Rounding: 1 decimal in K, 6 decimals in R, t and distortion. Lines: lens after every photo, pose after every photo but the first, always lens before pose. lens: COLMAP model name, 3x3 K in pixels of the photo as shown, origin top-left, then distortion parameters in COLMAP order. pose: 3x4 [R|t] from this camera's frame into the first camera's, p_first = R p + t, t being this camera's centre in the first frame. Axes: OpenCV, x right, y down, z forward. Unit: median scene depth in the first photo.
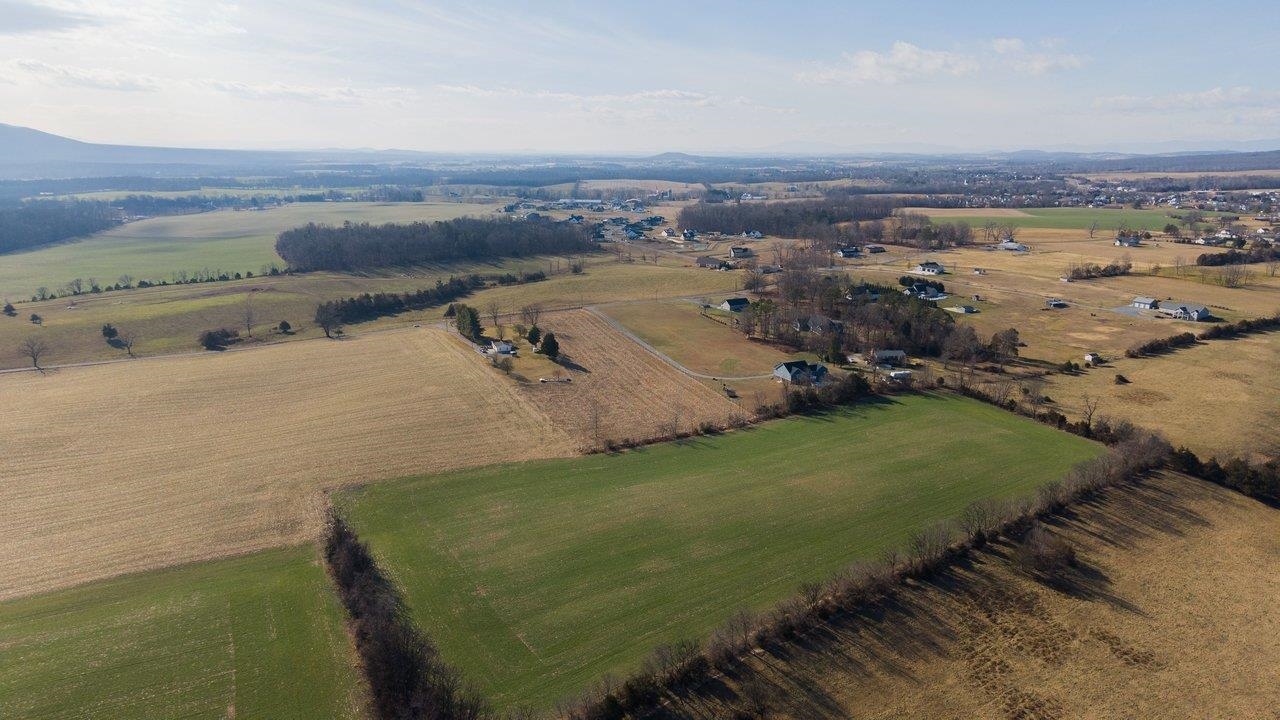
lens RADIAL K [[850.3, 0, 642.1], [0, 850.3, 364.8], [0, 0, 1]] dist [0.041932, -0.054422]
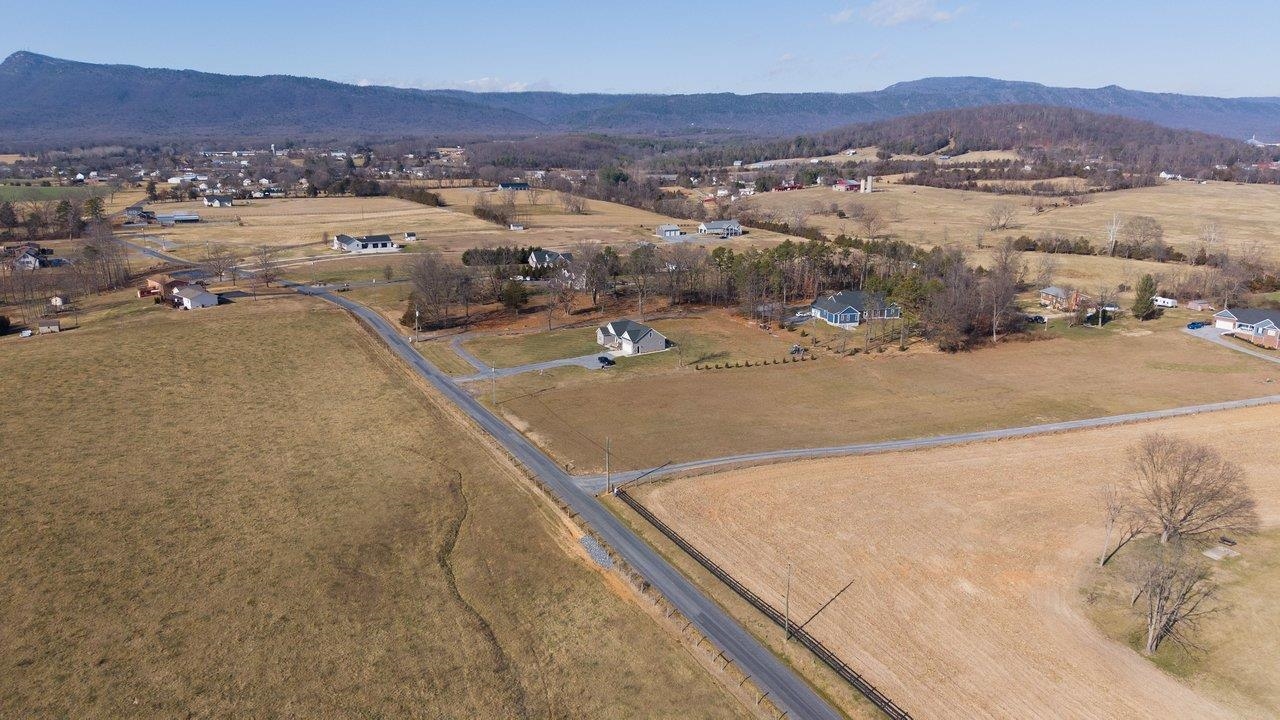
lens RADIAL K [[850.3, 0, 639.0], [0, 850.3, 365.1], [0, 0, 1]] dist [0.041932, -0.054422]
pose [[-0.001450, -0.251673, 0.967811, -0.211567], [0.241454, 0.939089, 0.244565, -0.110493], [-0.970411, 0.234036, 0.059406, 0.668659]]
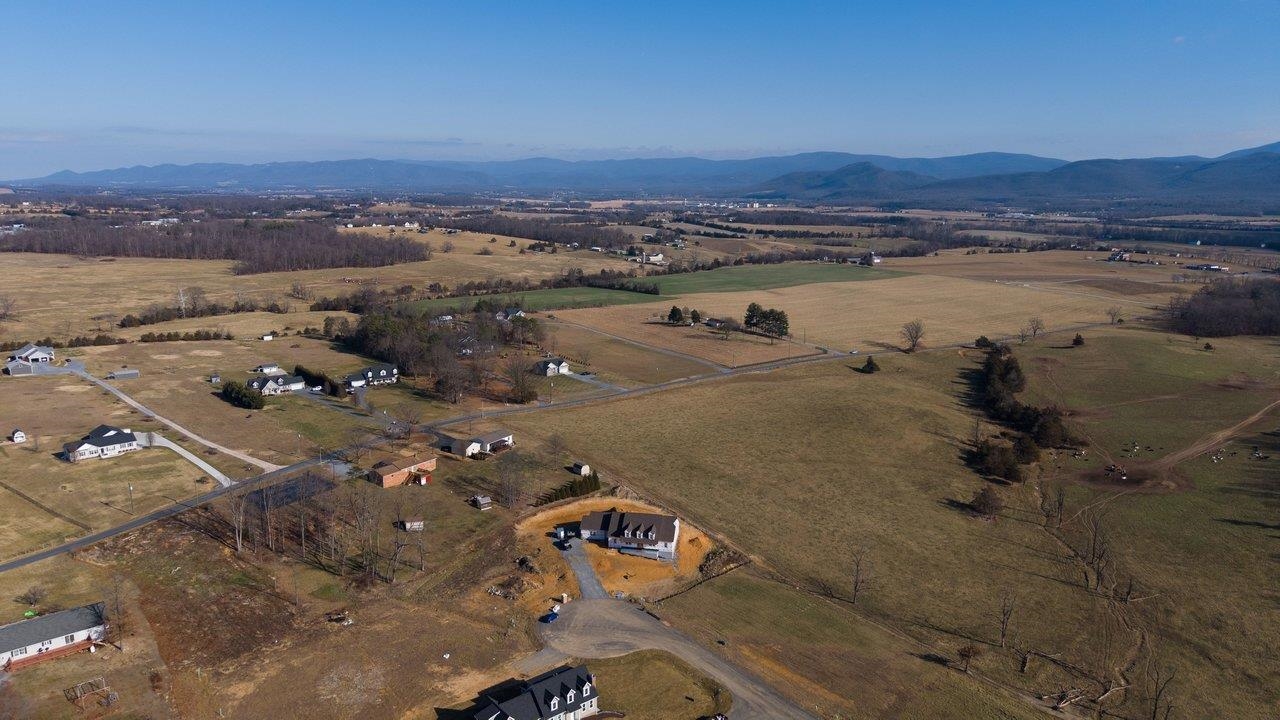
lens RADIAL K [[850.3, 0, 641.7], [0, 850.3, 367.1], [0, 0, 1]] dist [0.041932, -0.054422]
pose [[-0.975707, 0.032658, -0.216630, 0.137129], [-0.066358, 0.898319, 0.434303, -0.294902], [0.208786, 0.438128, -0.874330, 1.185786]]
